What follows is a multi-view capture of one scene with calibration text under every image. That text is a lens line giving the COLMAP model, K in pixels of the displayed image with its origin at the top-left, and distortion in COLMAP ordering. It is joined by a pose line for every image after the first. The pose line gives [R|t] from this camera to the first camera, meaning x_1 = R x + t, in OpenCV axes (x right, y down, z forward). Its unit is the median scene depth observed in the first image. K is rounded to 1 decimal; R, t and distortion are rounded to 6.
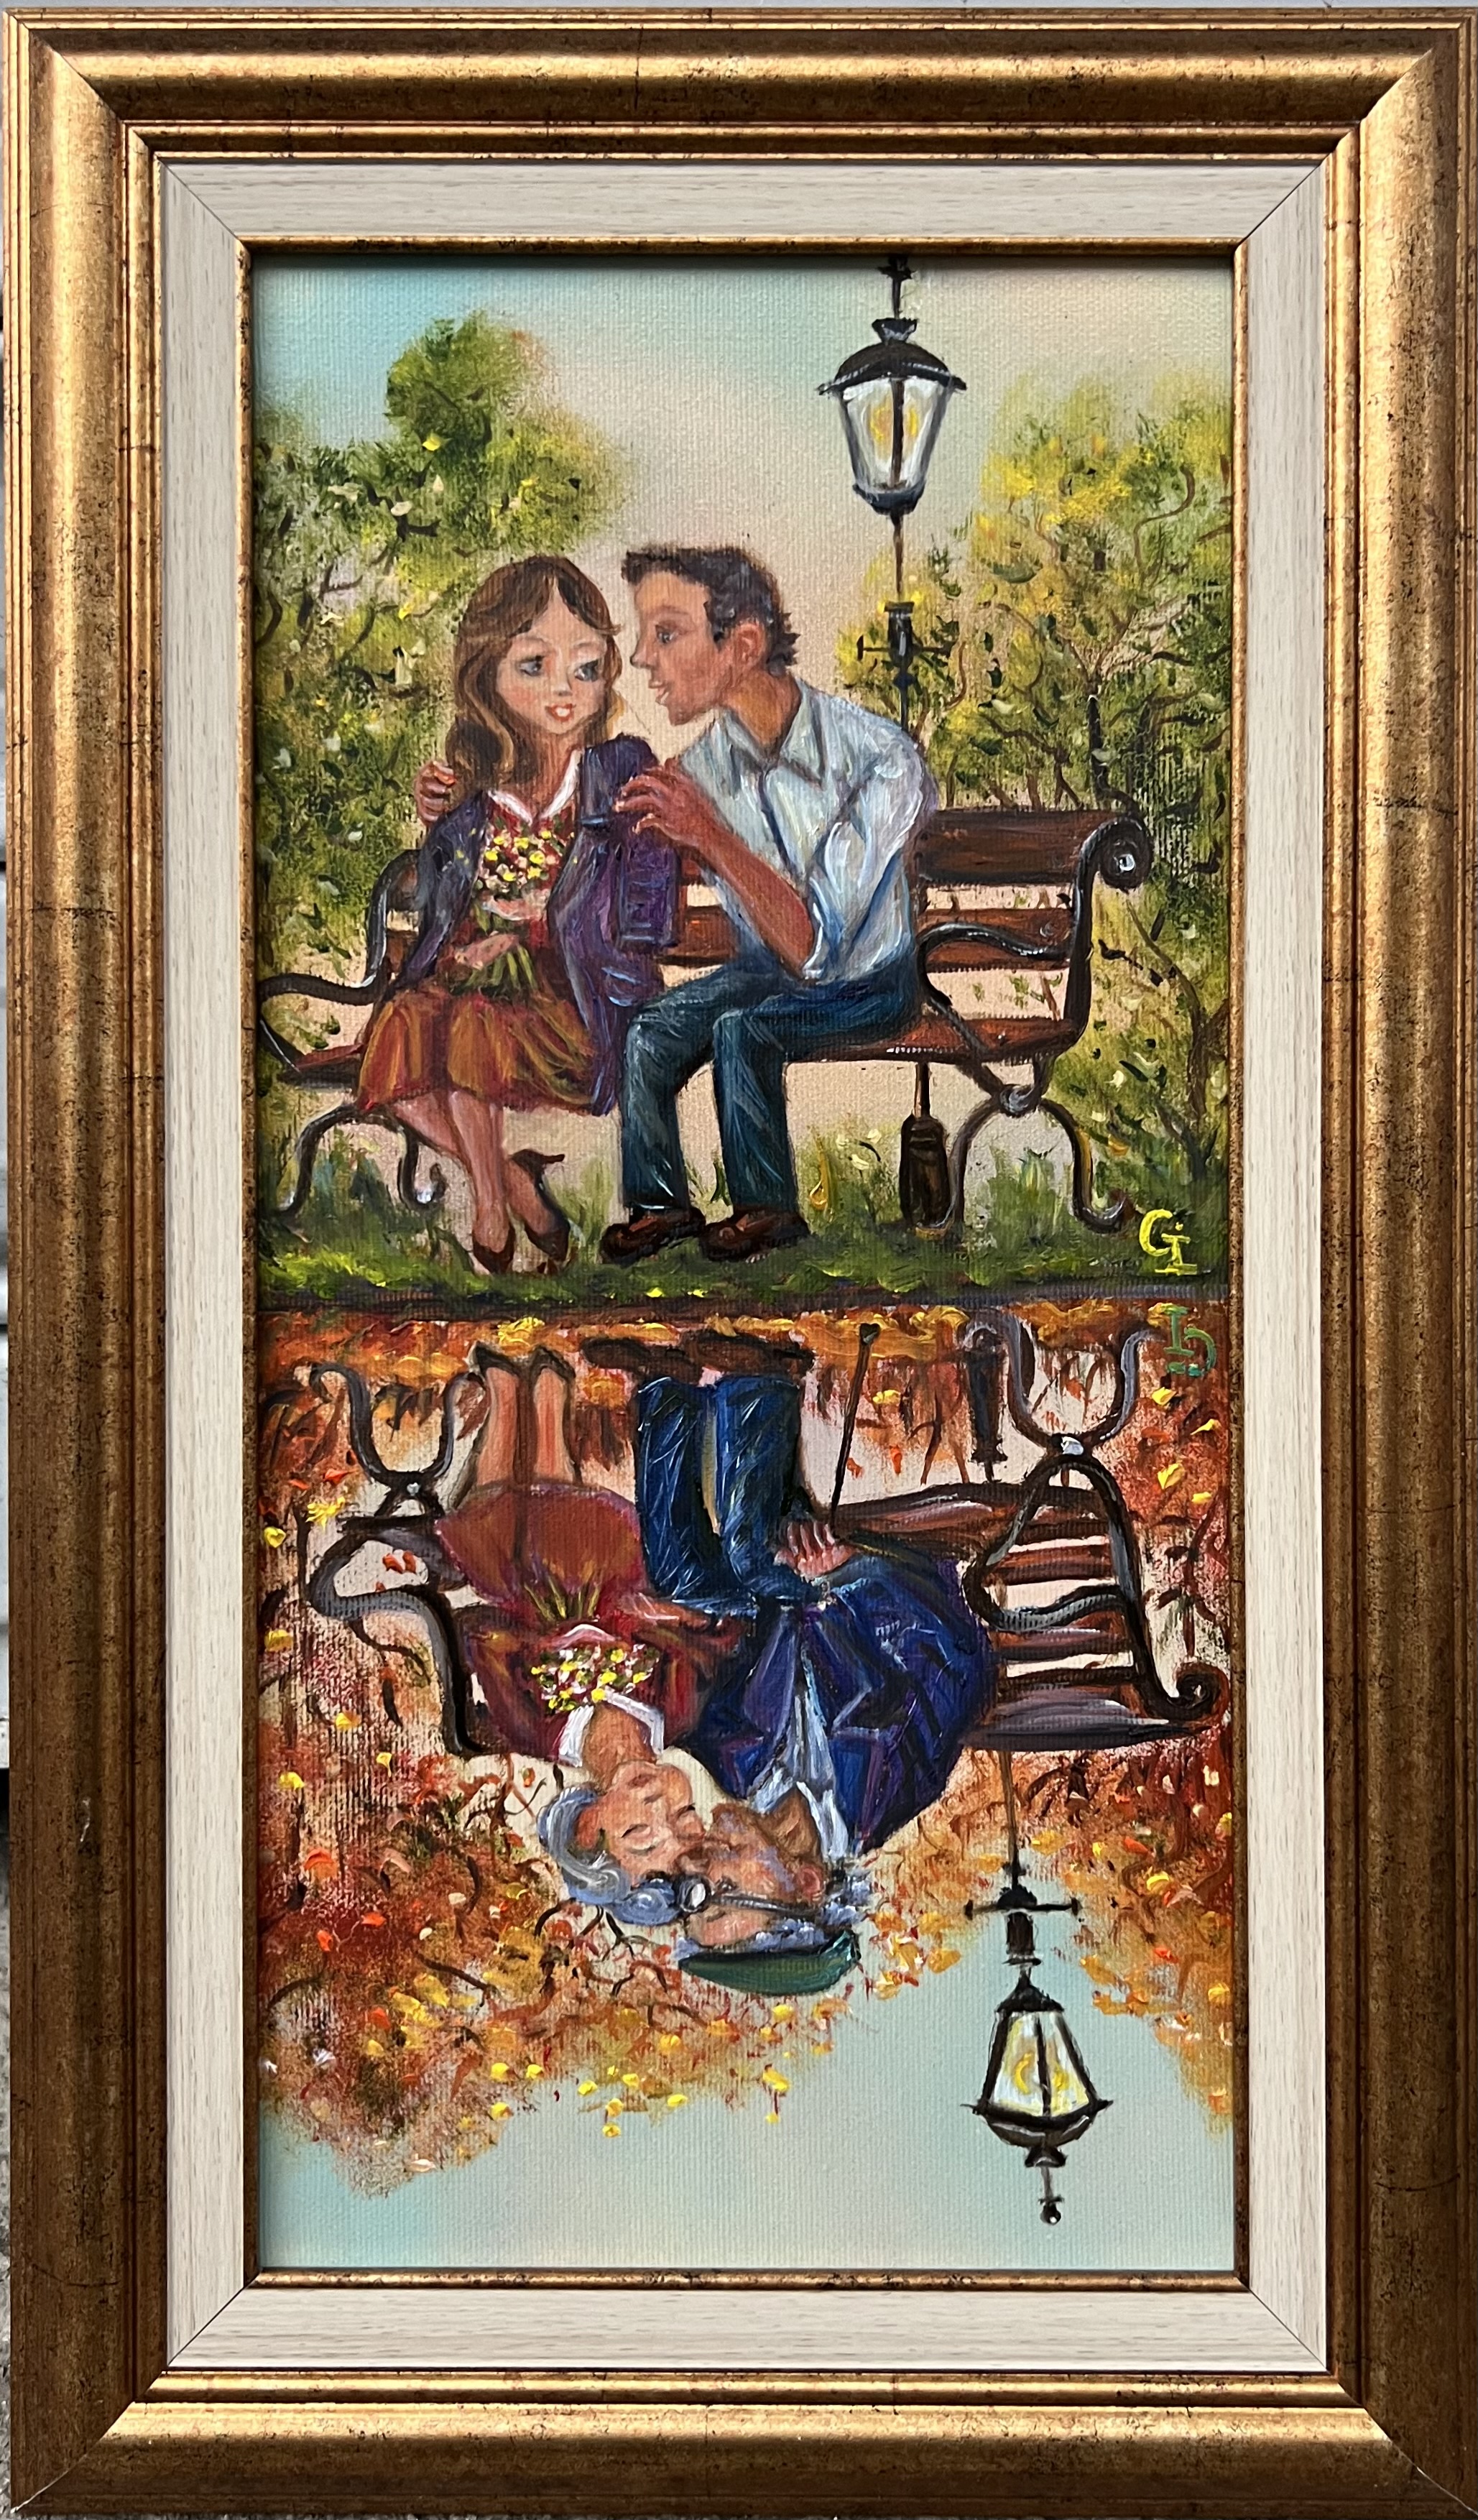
lens RADIAL K [[1890.5, 0, 716.8], [0, 1890.5, 1276.5], [0, 0, 1]] dist [0.028904, -0.018965]
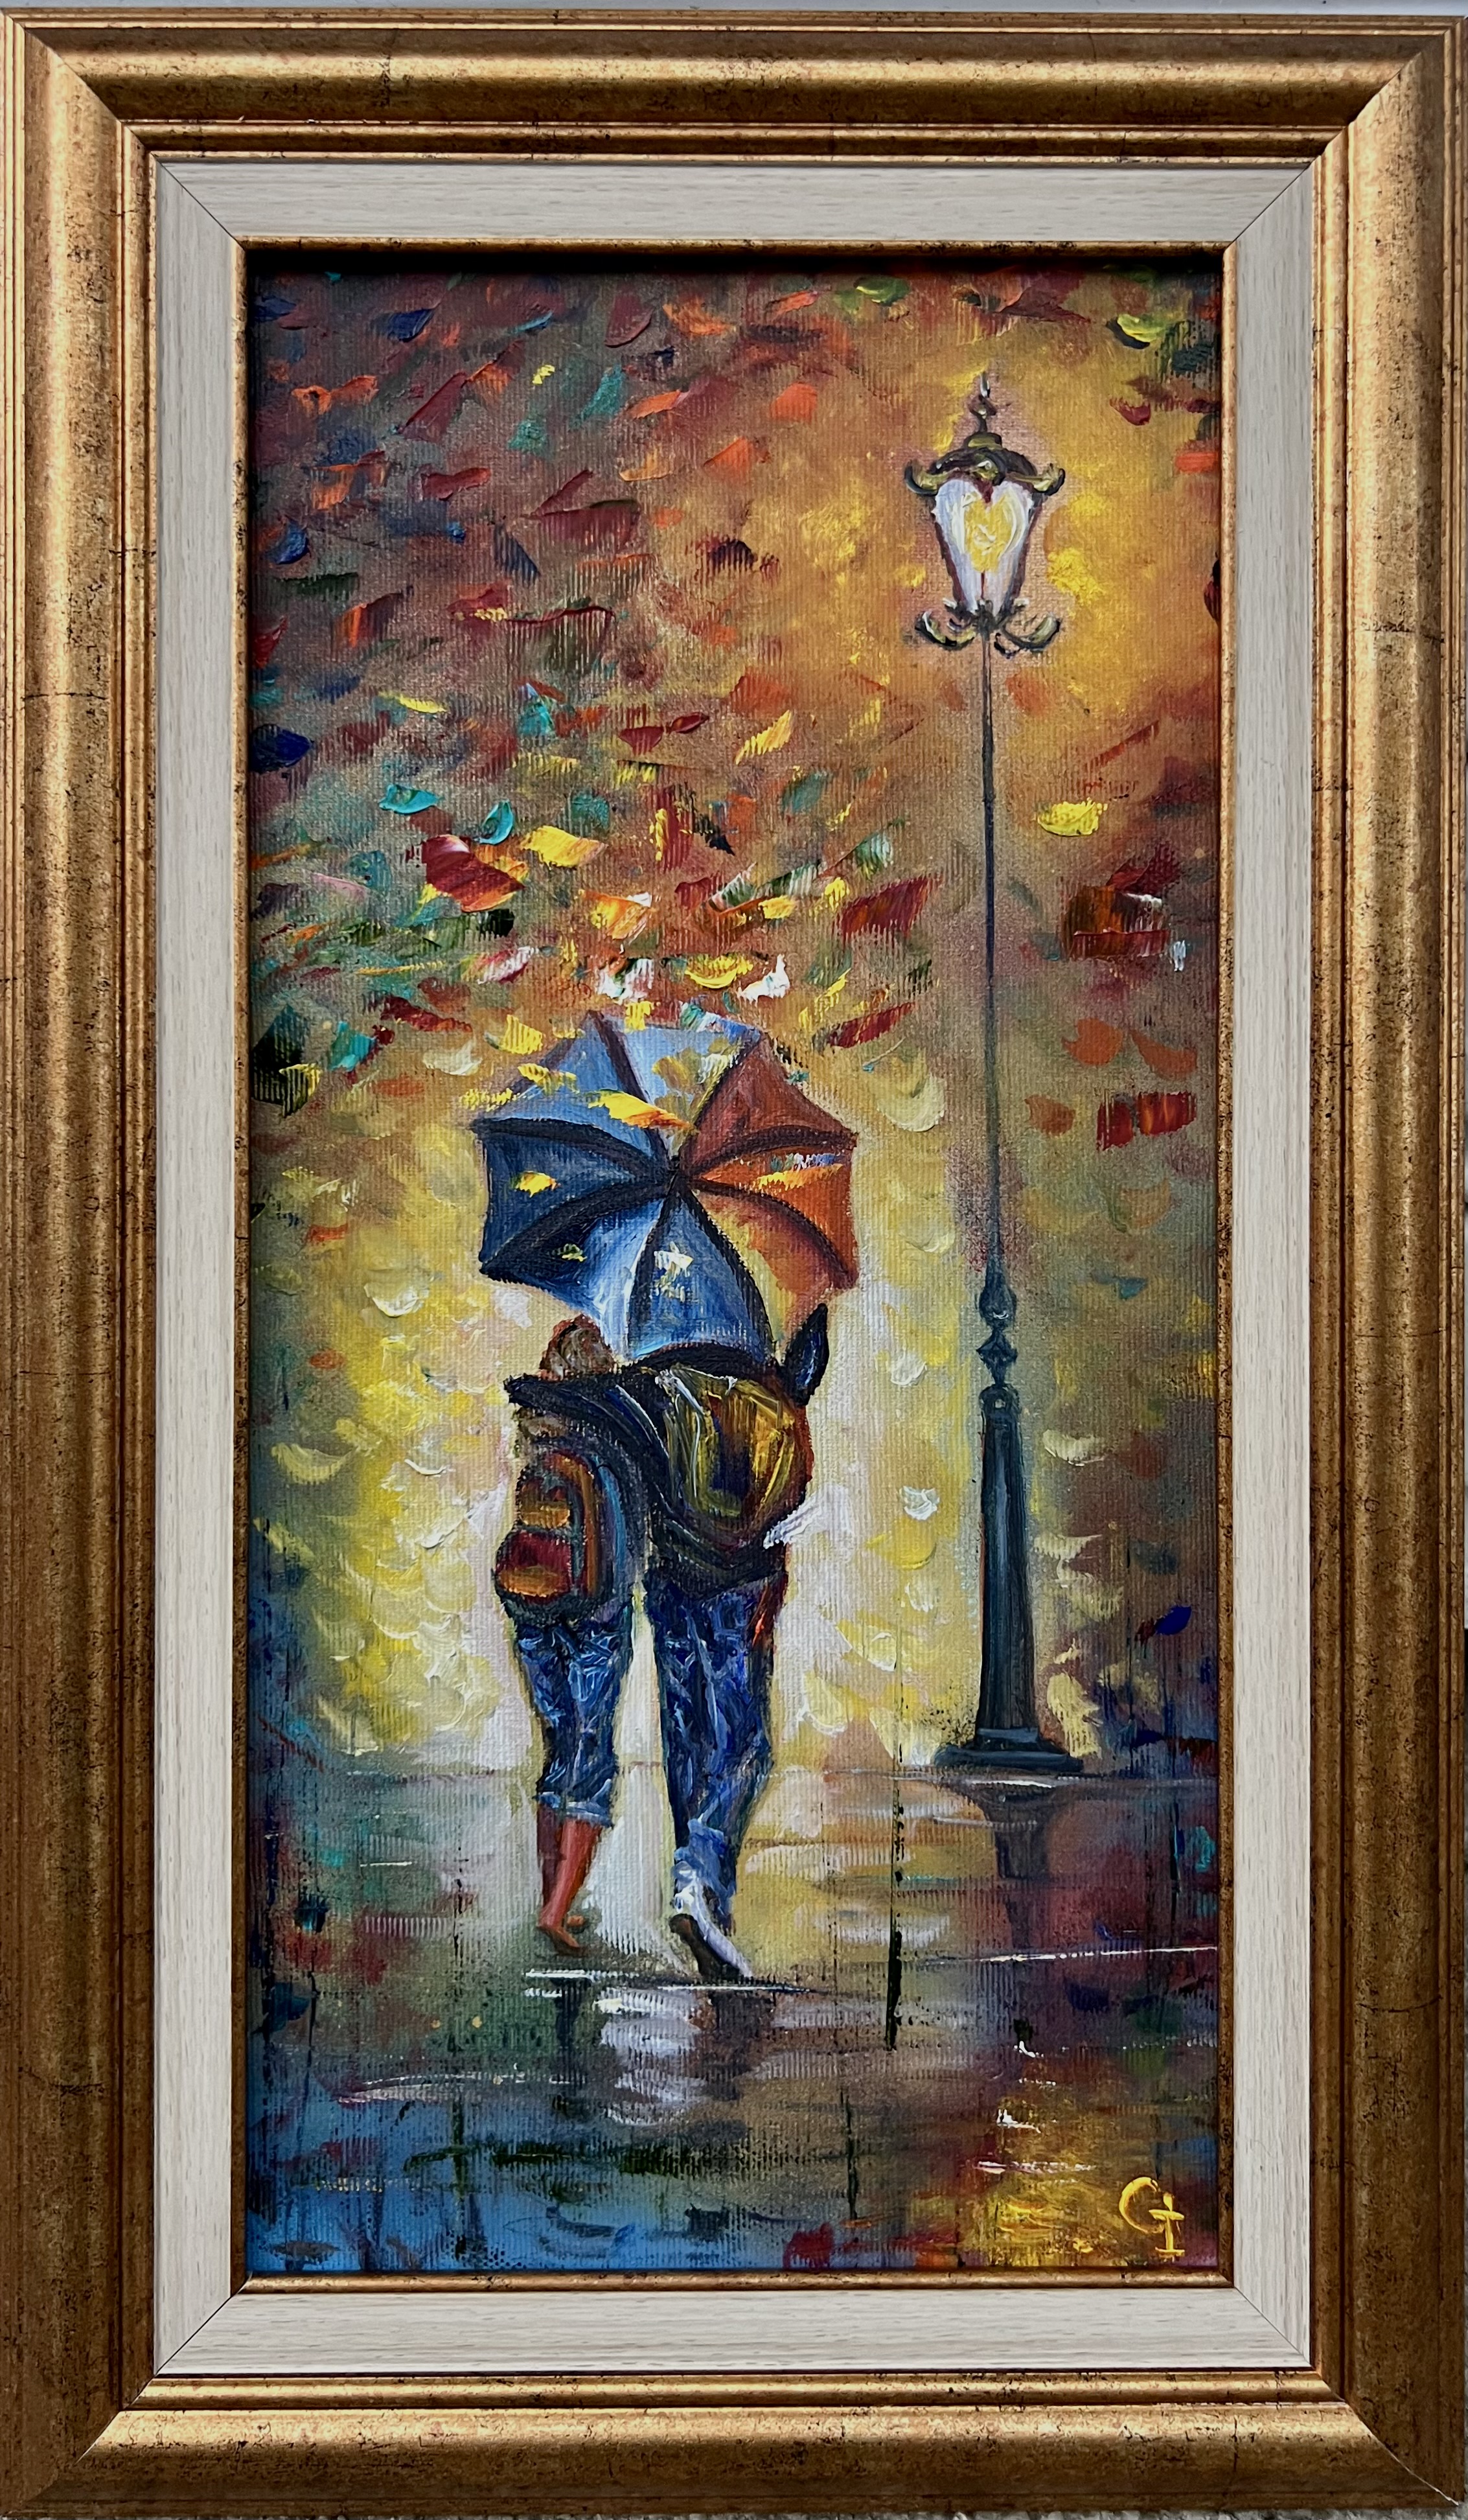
lens RADIAL K [[1890.4, 0, 744.1], [0, 1890.4, 1800.5], [0, 0, 1]] dist [0.028904, -0.018965]
pose [[0.999818, 0.003460, 0.018777, 0.000366], [-0.003262, 0.999939, -0.010579, 0.382777], [-0.018813, 0.010516, 0.999768, -0.000246]]
